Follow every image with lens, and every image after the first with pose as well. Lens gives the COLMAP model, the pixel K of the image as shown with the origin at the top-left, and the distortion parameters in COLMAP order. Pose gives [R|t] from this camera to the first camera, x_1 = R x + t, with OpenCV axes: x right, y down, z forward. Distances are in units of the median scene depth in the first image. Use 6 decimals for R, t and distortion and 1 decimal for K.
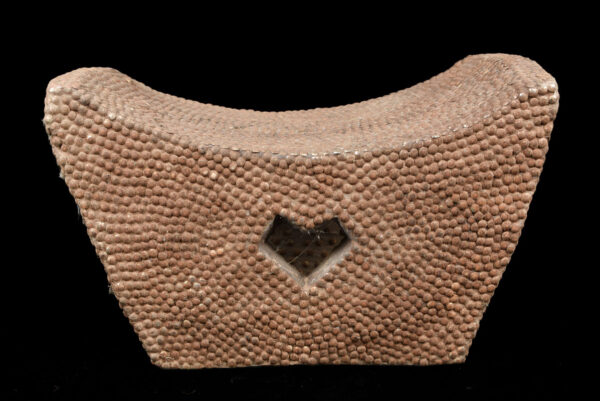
lens RADIAL K [[757.1, 0, 297.0], [0, 757.1, 200.3], [0, 0, 1]] dist [-0.054178, 0.000000]
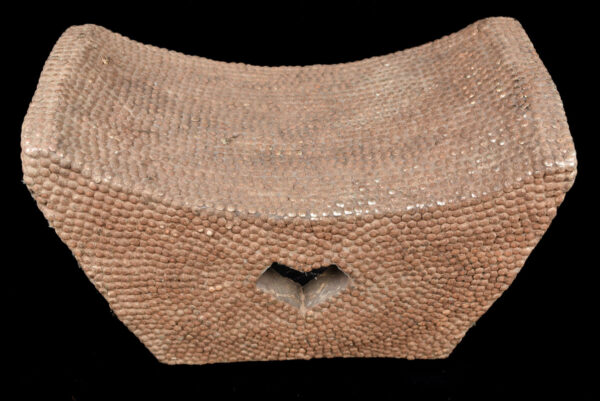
lens RADIAL K [[757.1, 0, 298.9], [0, 757.1, 204.0], [0, 0, 1]] dist [-0.054178, 0.000000]
pose [[0.999733, -0.002111, 0.023030, -0.017529], [-0.008714, 0.888036, 0.459691, -0.507370], [-0.021422, -0.459769, 0.887780, 0.151920]]
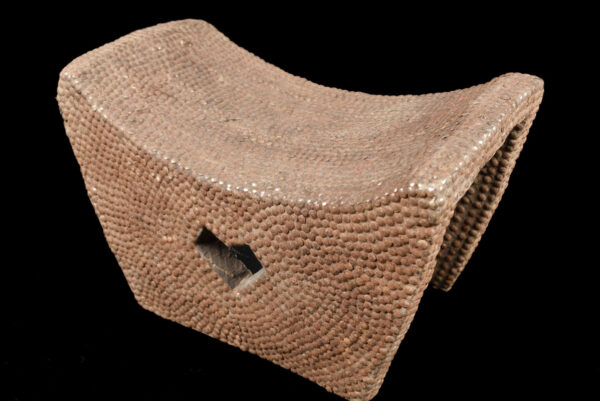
lens RADIAL K [[757.1, 0, 299.5], [0, 757.1, 194.5], [0, 0, 1]] dist [-0.054178, 0.000000]
pose [[0.829053, 0.268393, -0.490548, 0.606098], [-0.113217, 0.939678, 0.322782, -0.388564], [0.547589, -0.212064, 0.809429, 0.208677]]
